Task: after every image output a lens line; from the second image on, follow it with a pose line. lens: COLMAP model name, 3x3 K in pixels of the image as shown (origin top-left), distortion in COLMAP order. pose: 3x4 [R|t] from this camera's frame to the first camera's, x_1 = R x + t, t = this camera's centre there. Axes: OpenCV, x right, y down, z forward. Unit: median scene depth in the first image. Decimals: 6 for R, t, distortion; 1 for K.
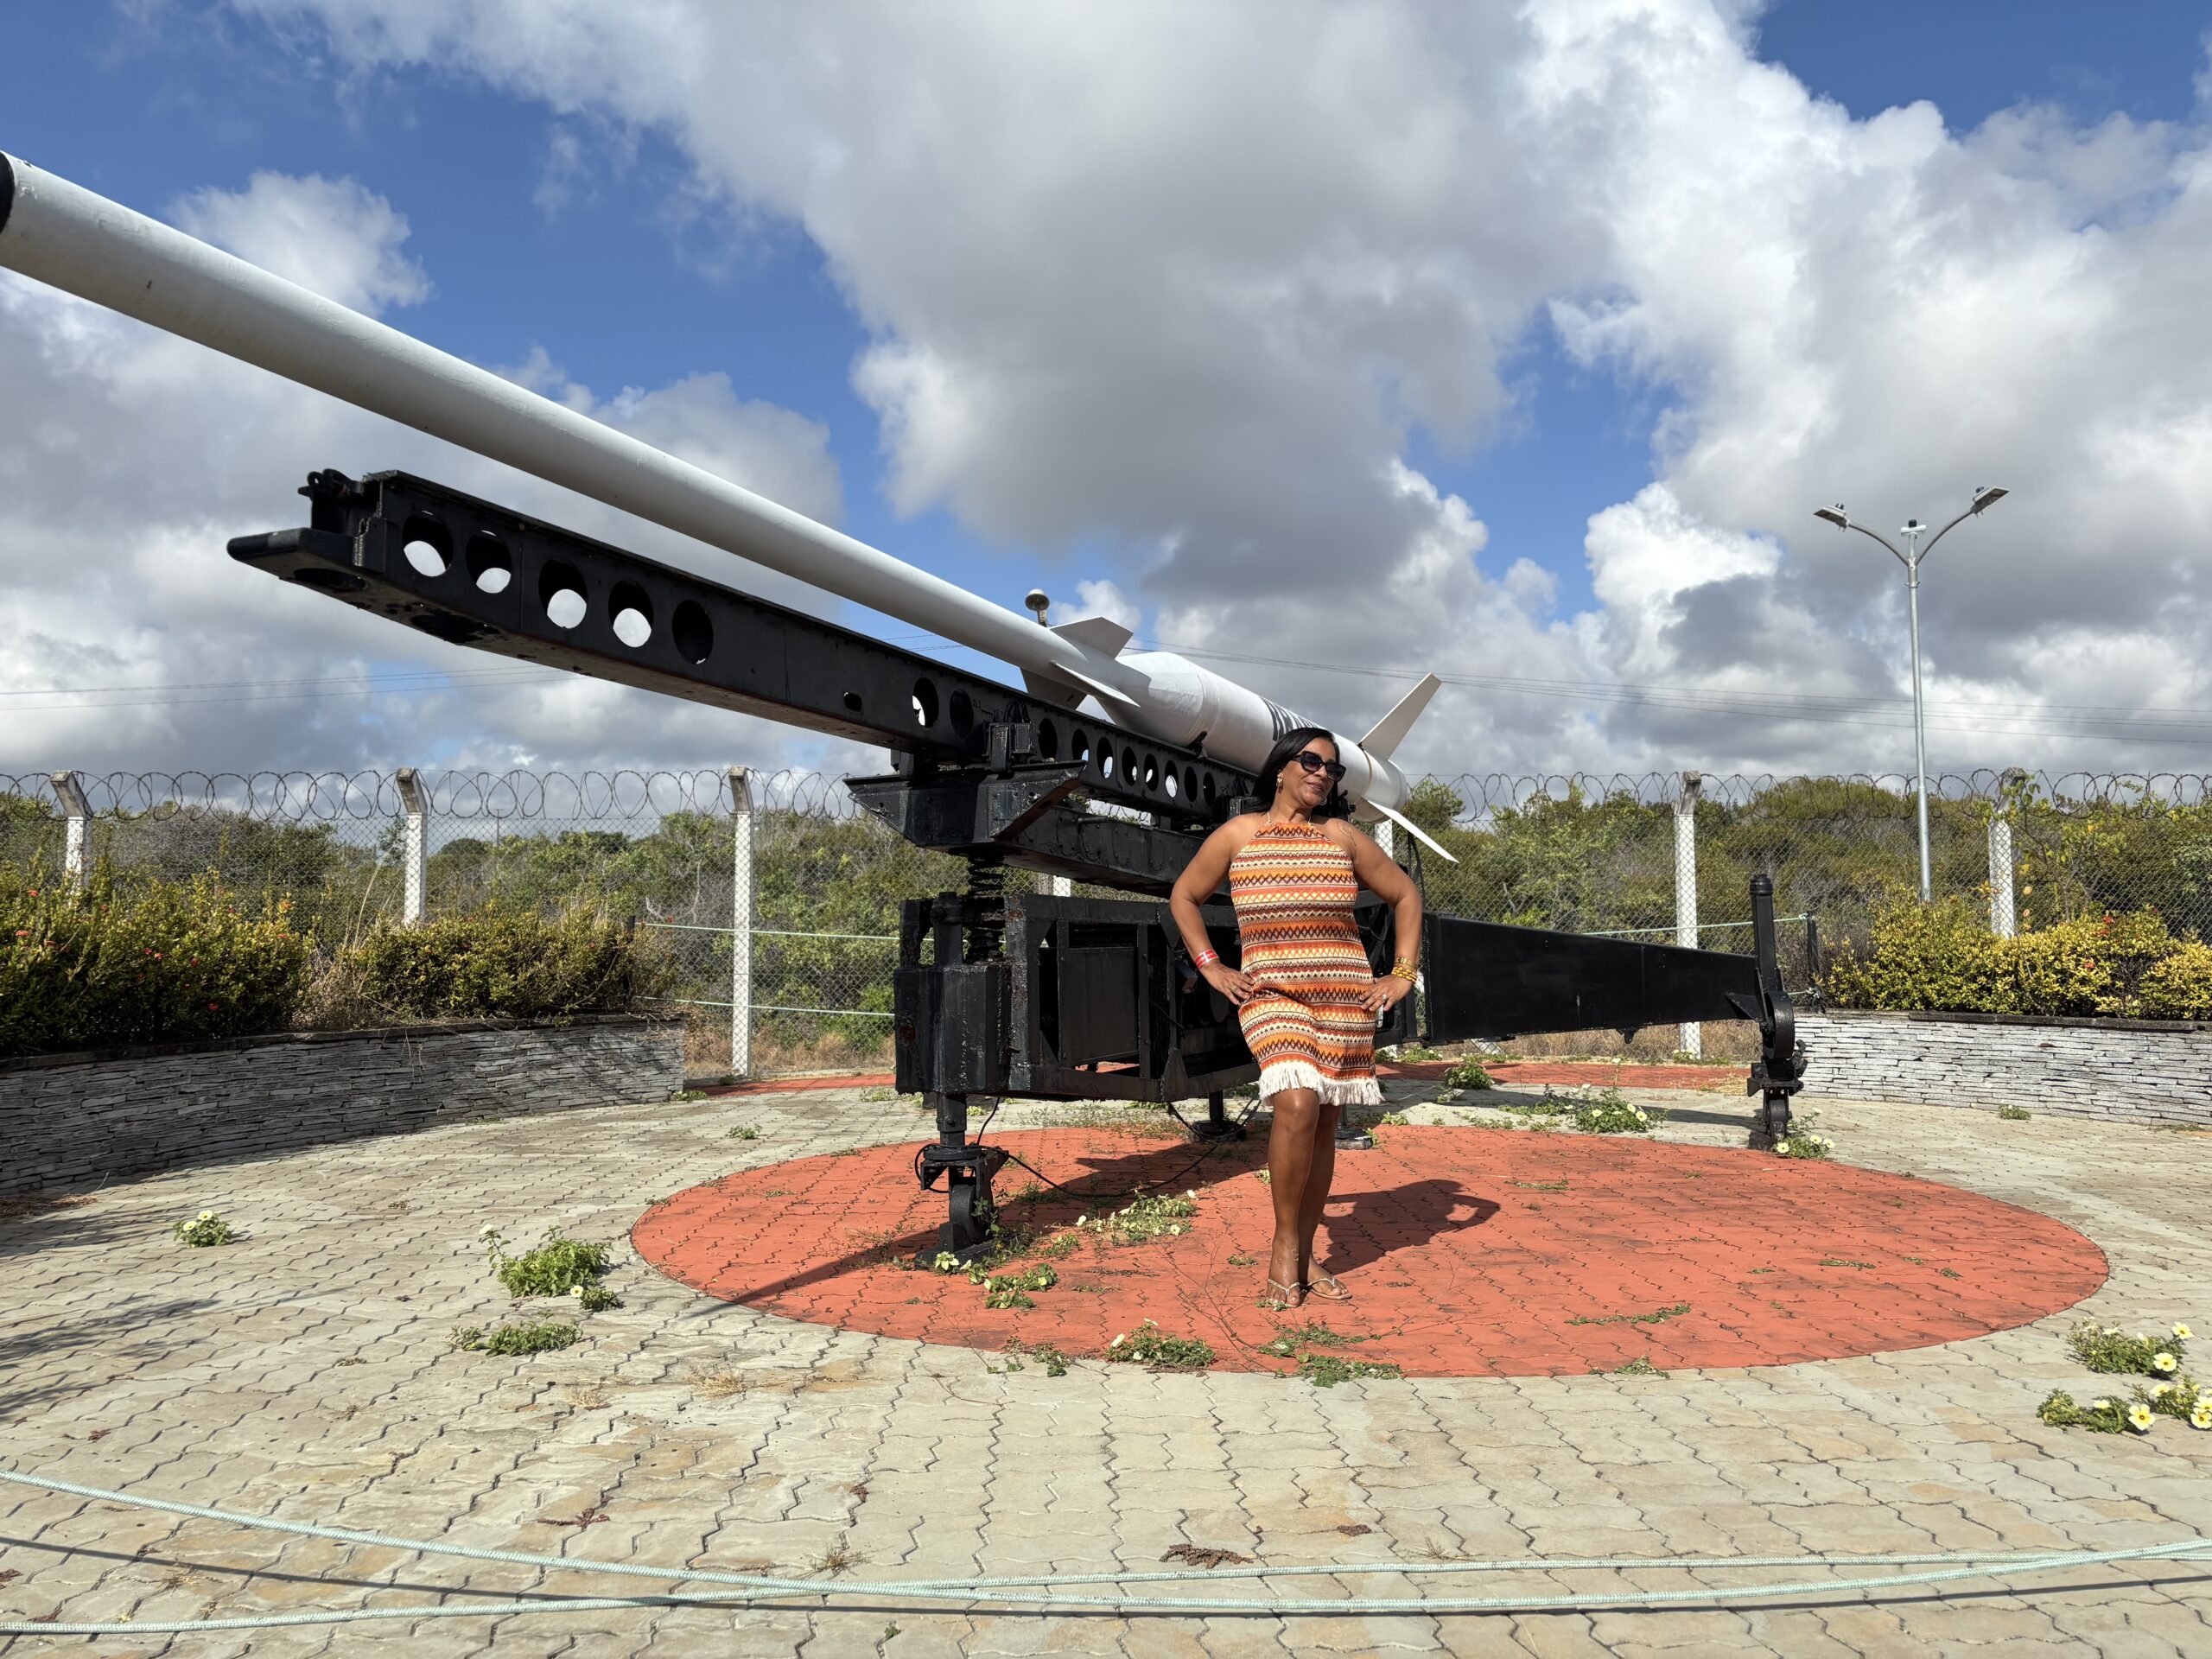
lens RADIAL K [[1660.8, 0, 1130.5], [0, 1660.8, 817.5], [0, 0, 1]] dist [0.079575, -0.087705]
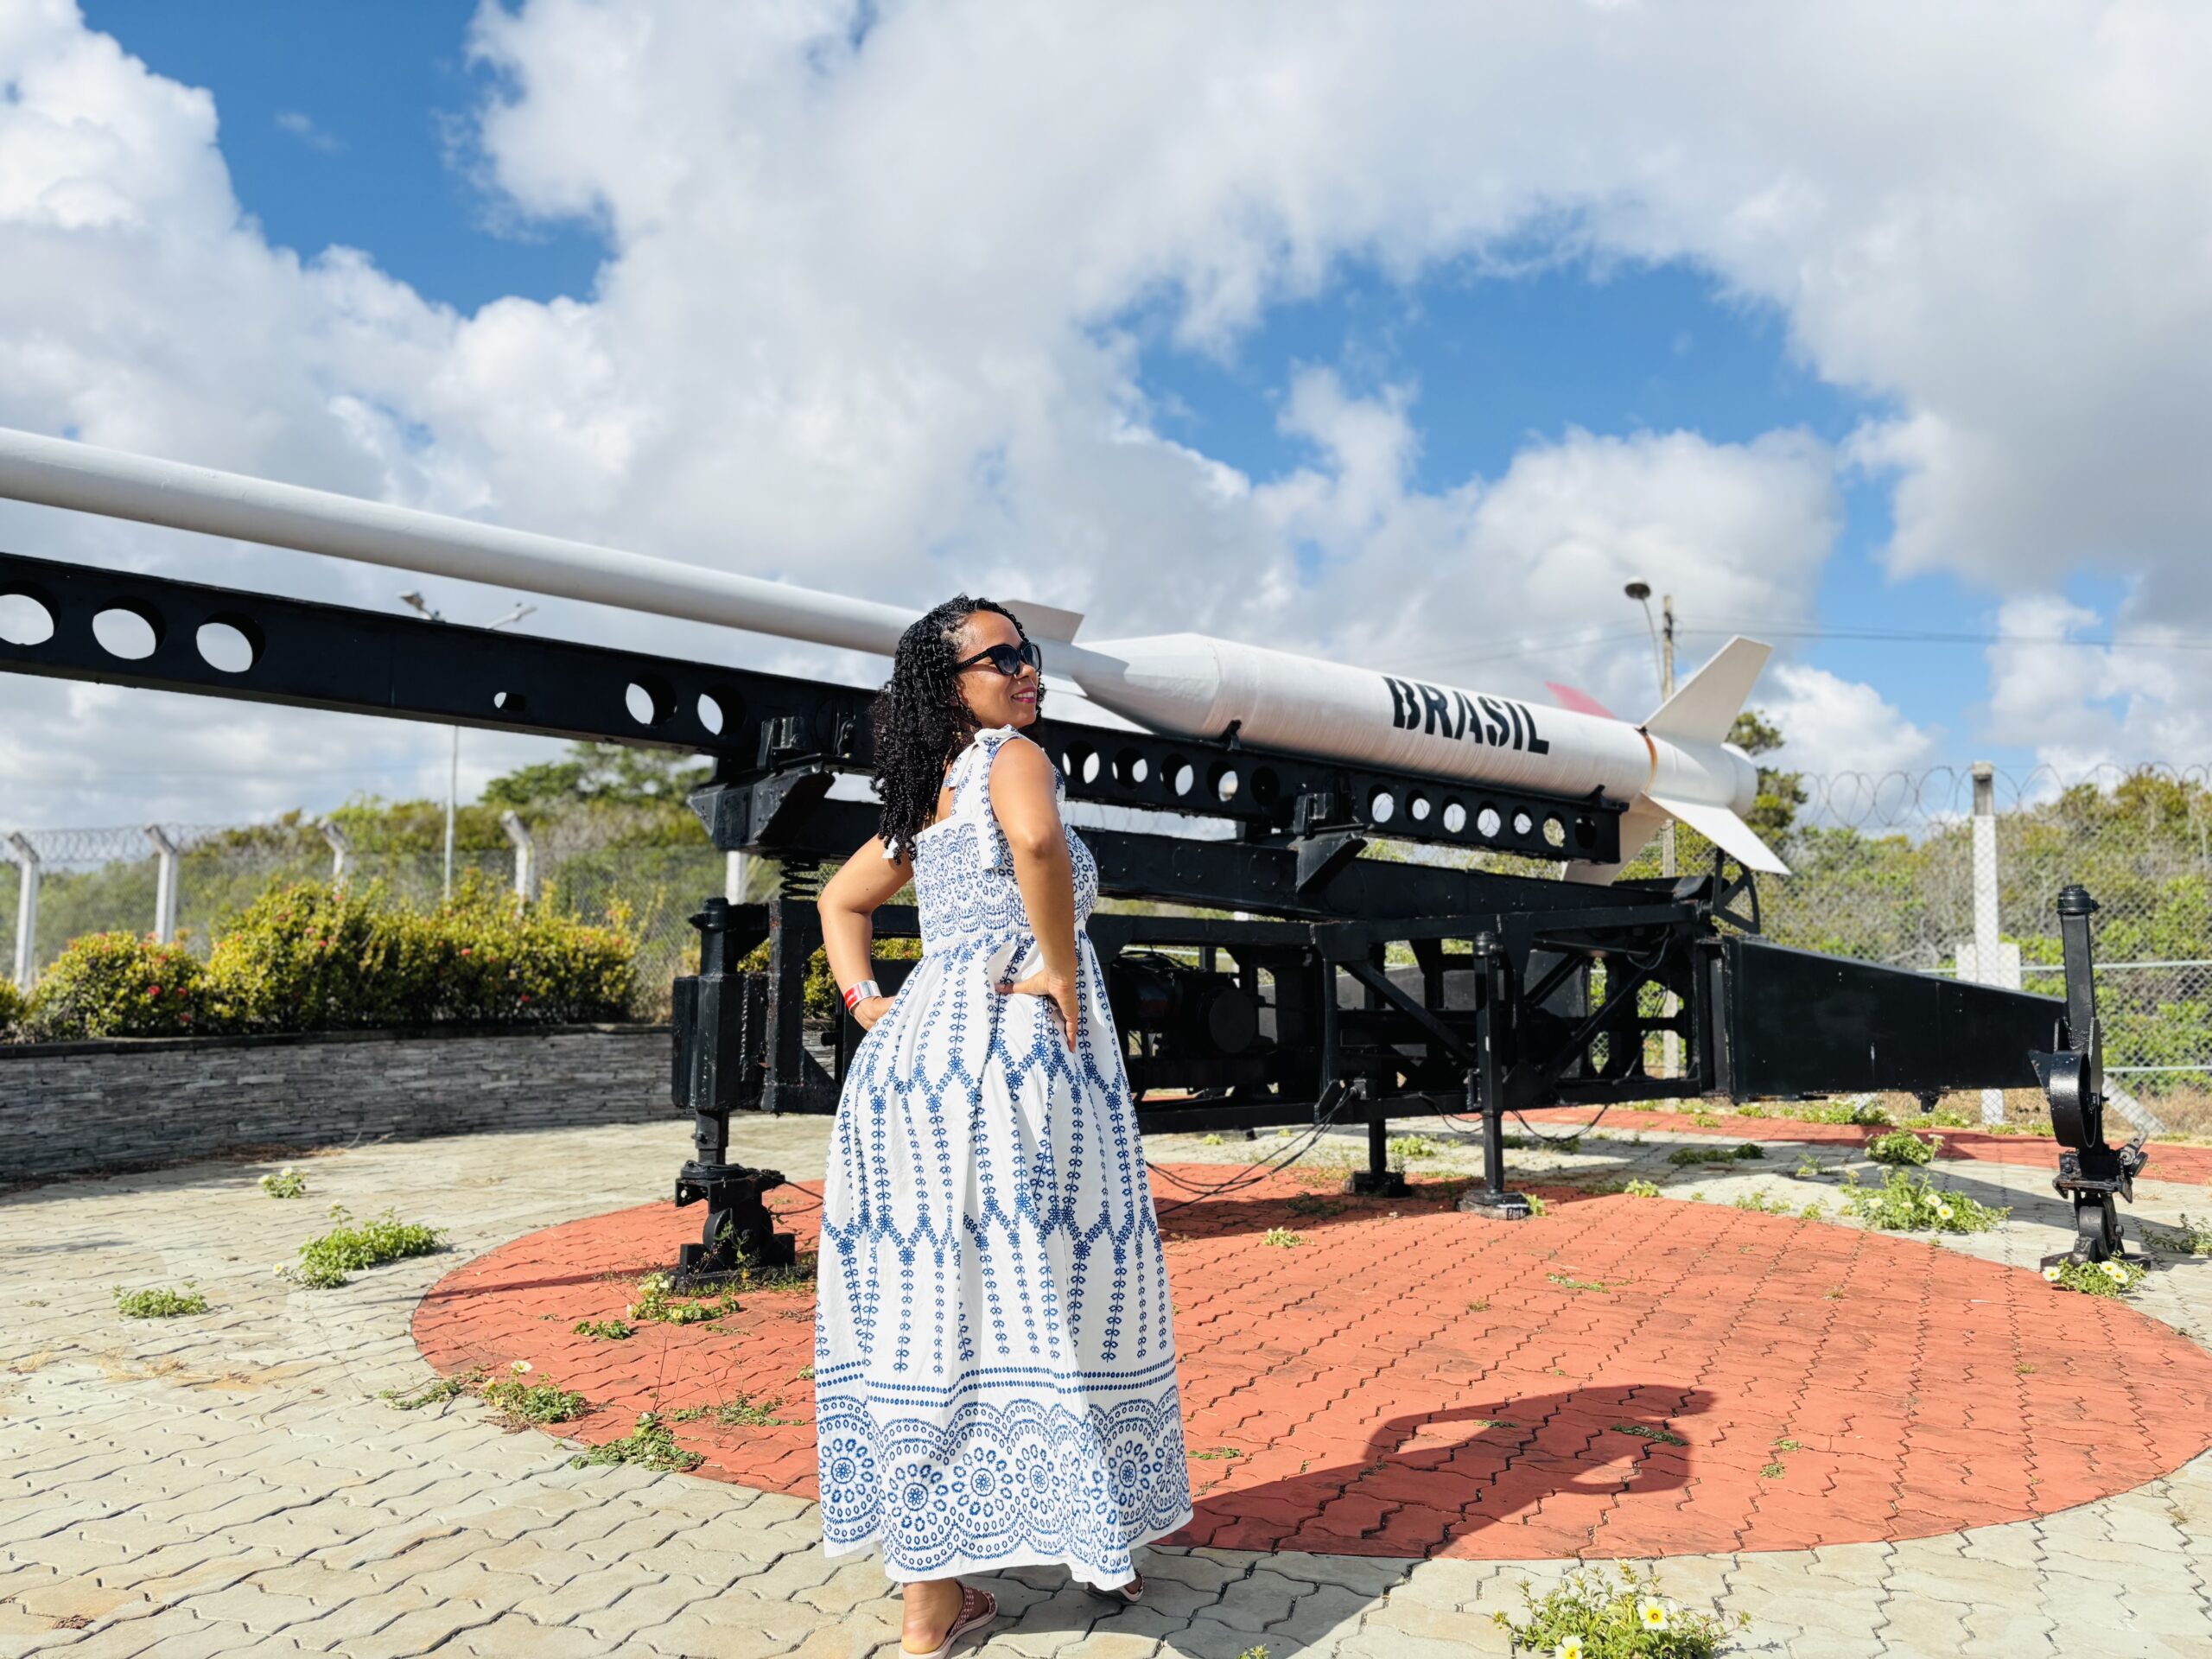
lens RADIAL K [[1675.7, 0, 1124.3], [0, 1675.7, 819.5], [0, 0, 1]] dist [0.022685, -0.002823]
pose [[0.874833, -0.018596, -0.484067, 0.492321], [0.012463, 0.999796, -0.015886, 0.016266], [0.484264, 0.007865, 0.874887, 0.239560]]
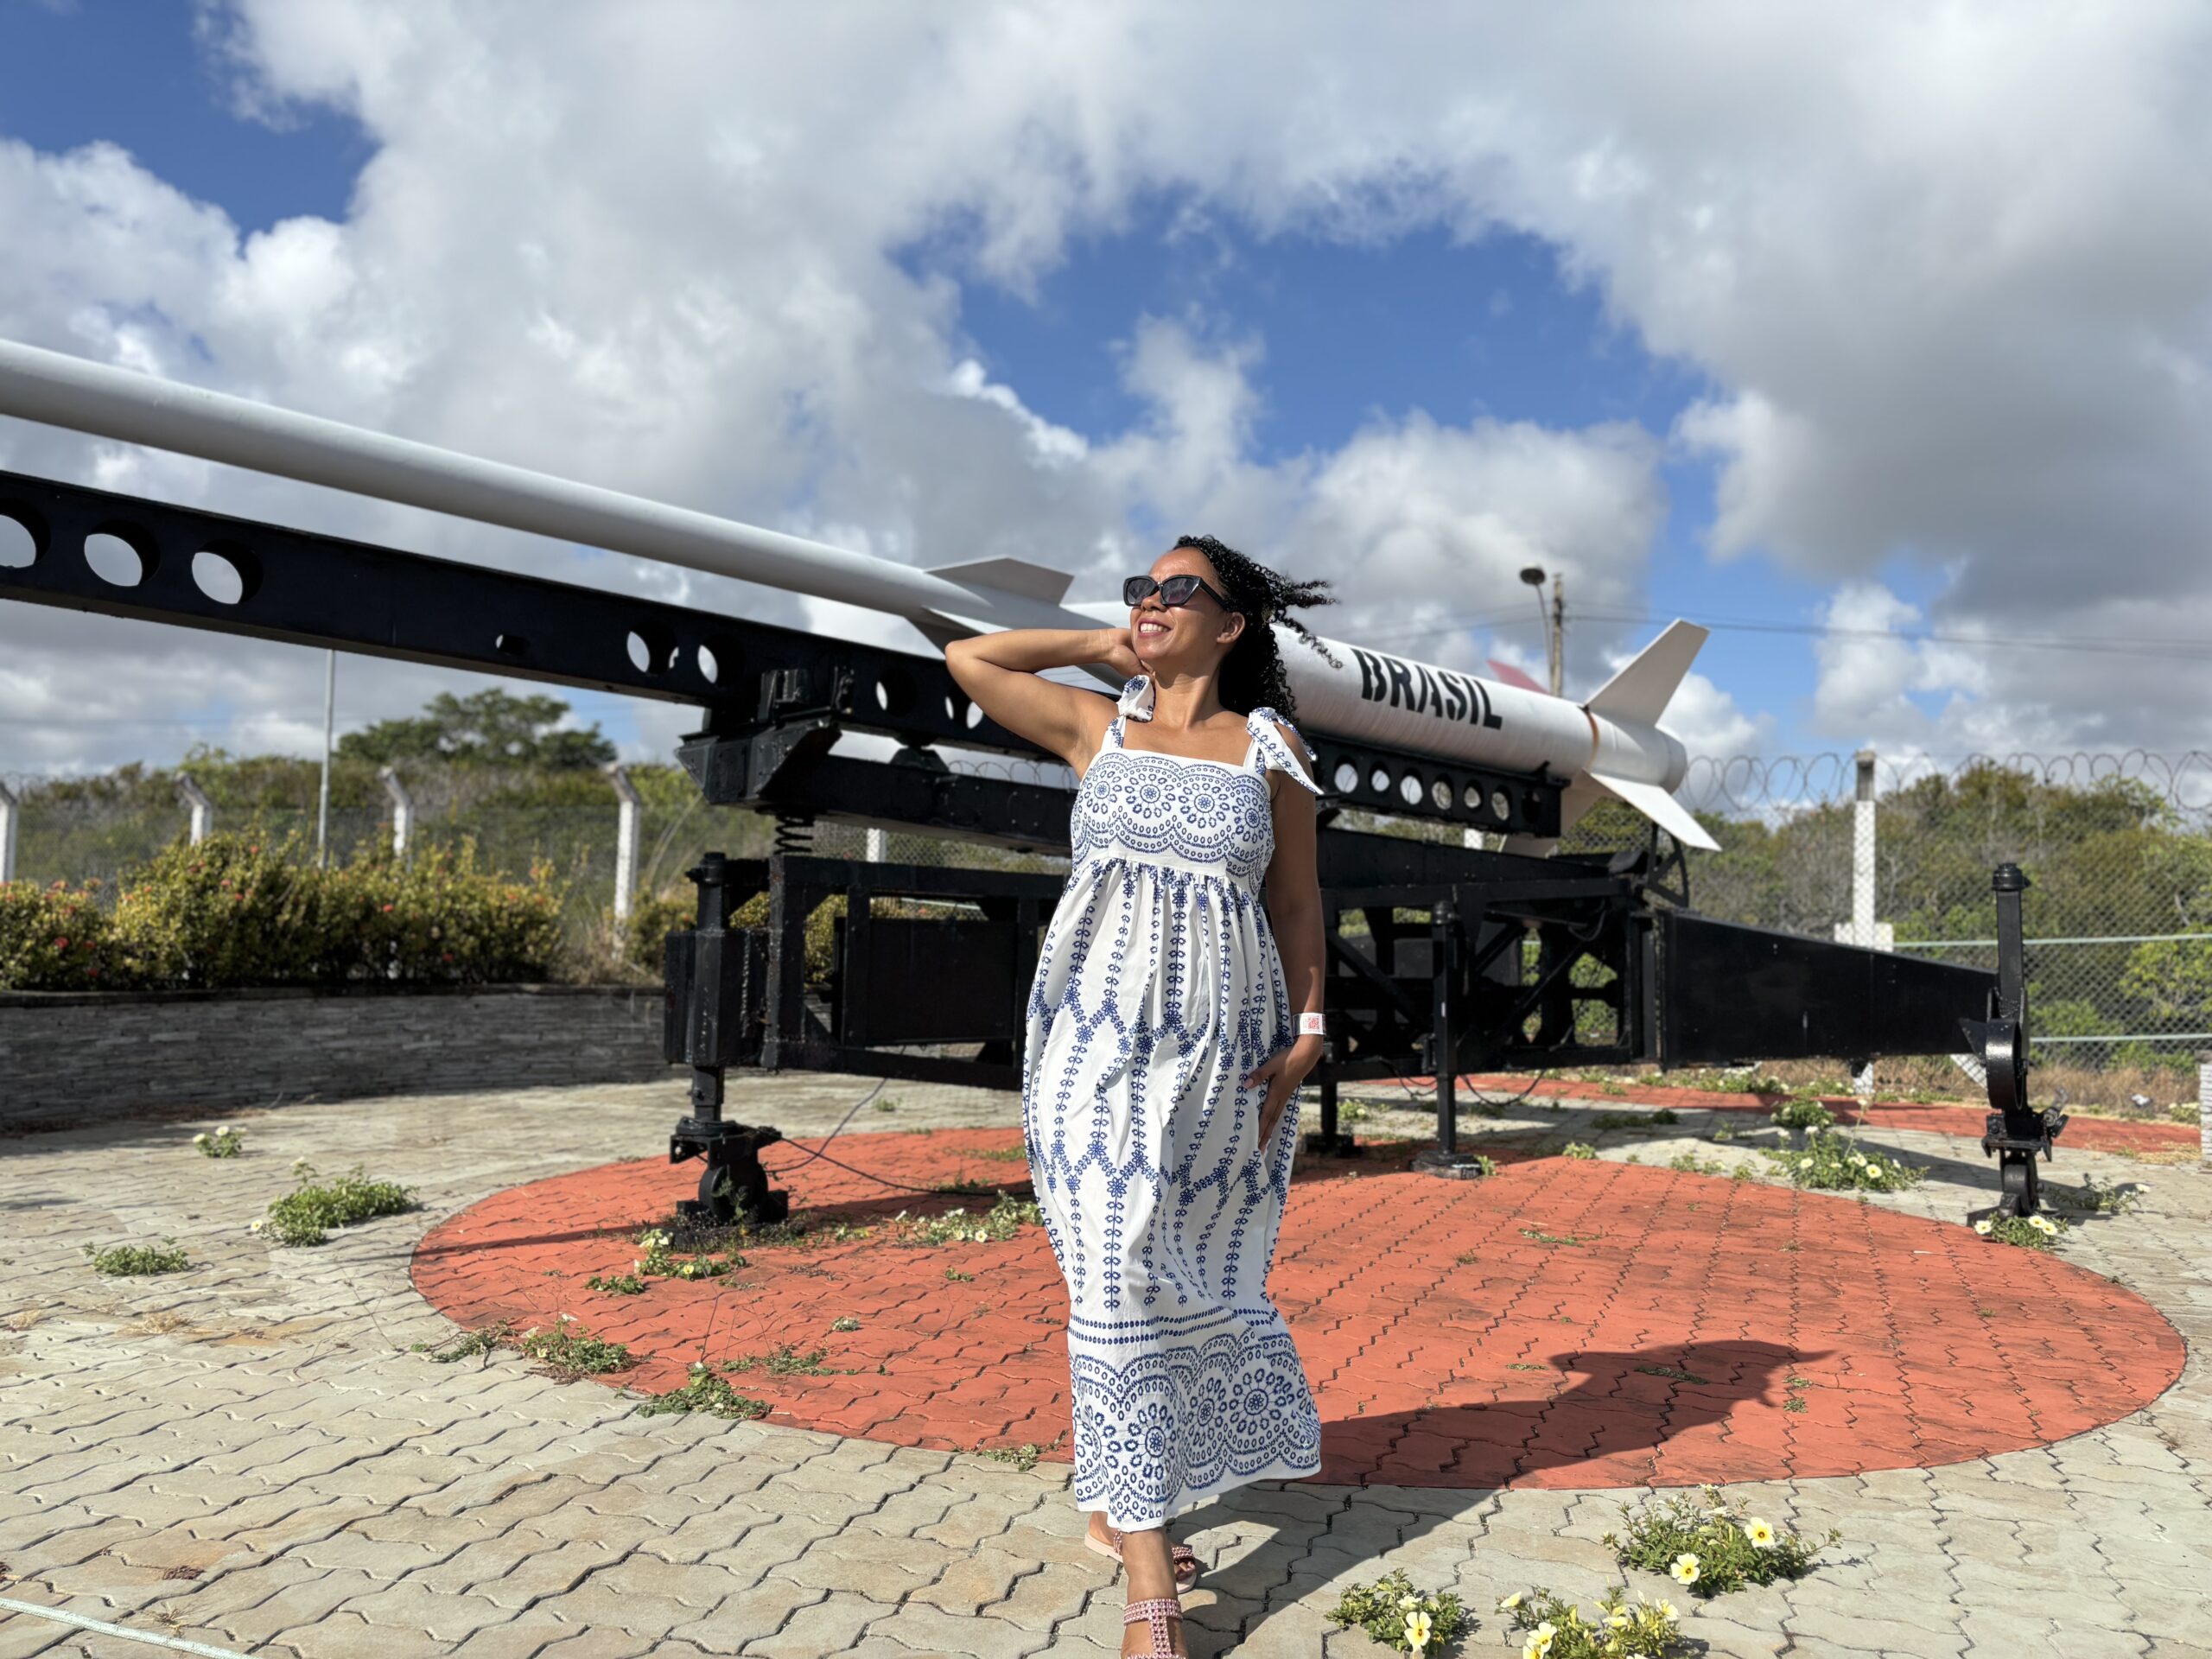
lens RADIAL K [[1674.1, 0, 1139.5], [0, 1674.1, 844.0], [0, 0, 1]] dist [0.020761, 0.006302]
pose [[0.914667, 0.011769, -0.404037, 0.431588], [-0.006653, 0.999879, 0.014063, 0.022724], [0.404154, -0.010175, 0.914634, 0.205195]]
